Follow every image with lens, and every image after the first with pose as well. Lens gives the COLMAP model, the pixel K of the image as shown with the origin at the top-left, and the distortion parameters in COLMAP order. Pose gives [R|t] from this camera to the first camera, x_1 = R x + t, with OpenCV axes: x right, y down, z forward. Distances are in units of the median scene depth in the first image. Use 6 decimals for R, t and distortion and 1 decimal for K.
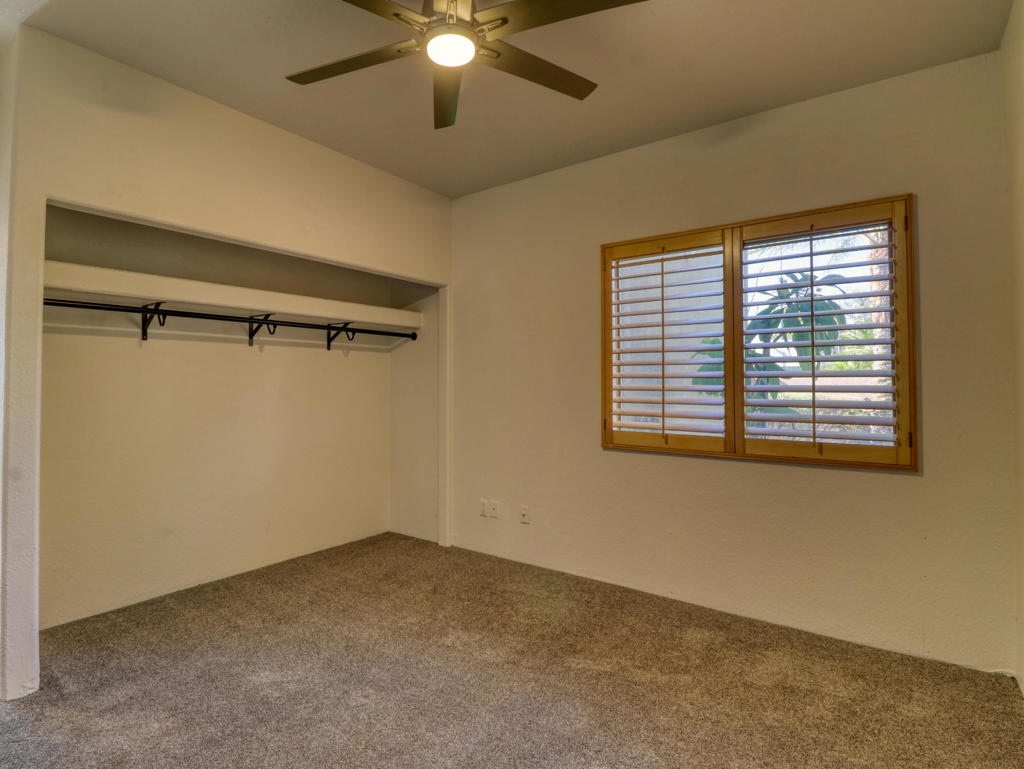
lens RADIAL K [[530.4, 0, 507.9], [0, 530.4, 370.8], [0, 0, 1]] dist [-0.003227, -0.012036]
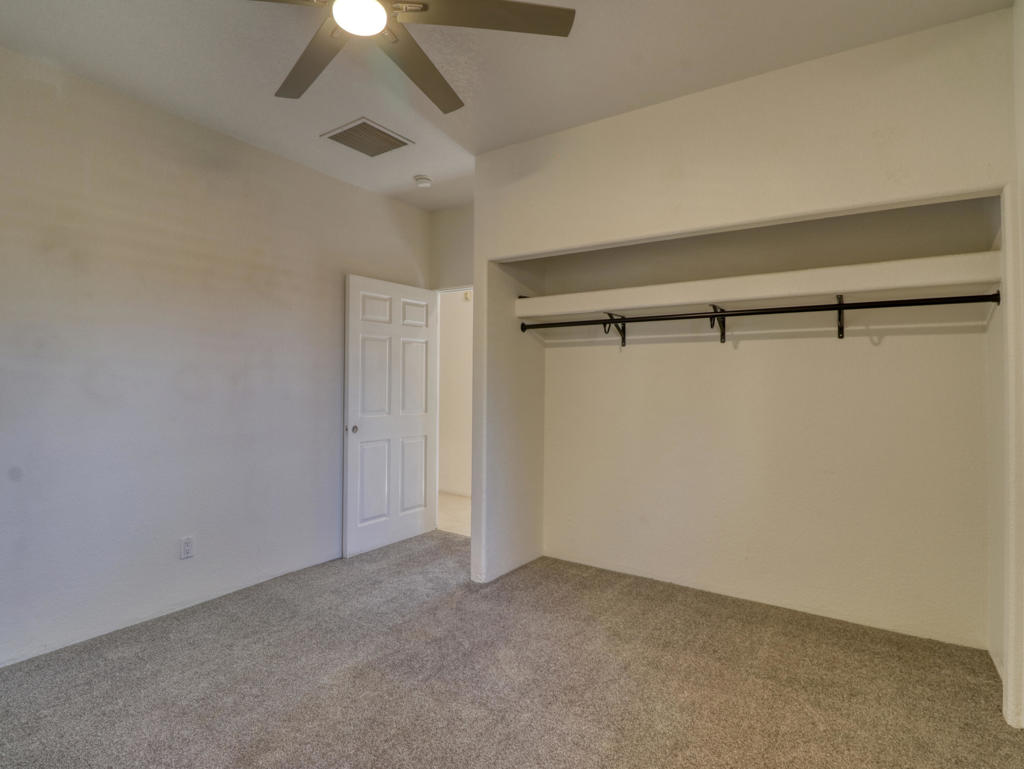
lens RADIAL K [[530.4, 0, 507.9], [0, 530.4, 370.8], [0, 0, 1]] dist [-0.003227, -0.012036]
pose [[0.036560, -0.020190, -0.999127, 0.400927], [0.015021, 0.999694, -0.019652, 0.012714], [0.999219, -0.014289, 0.036852, 0.611575]]
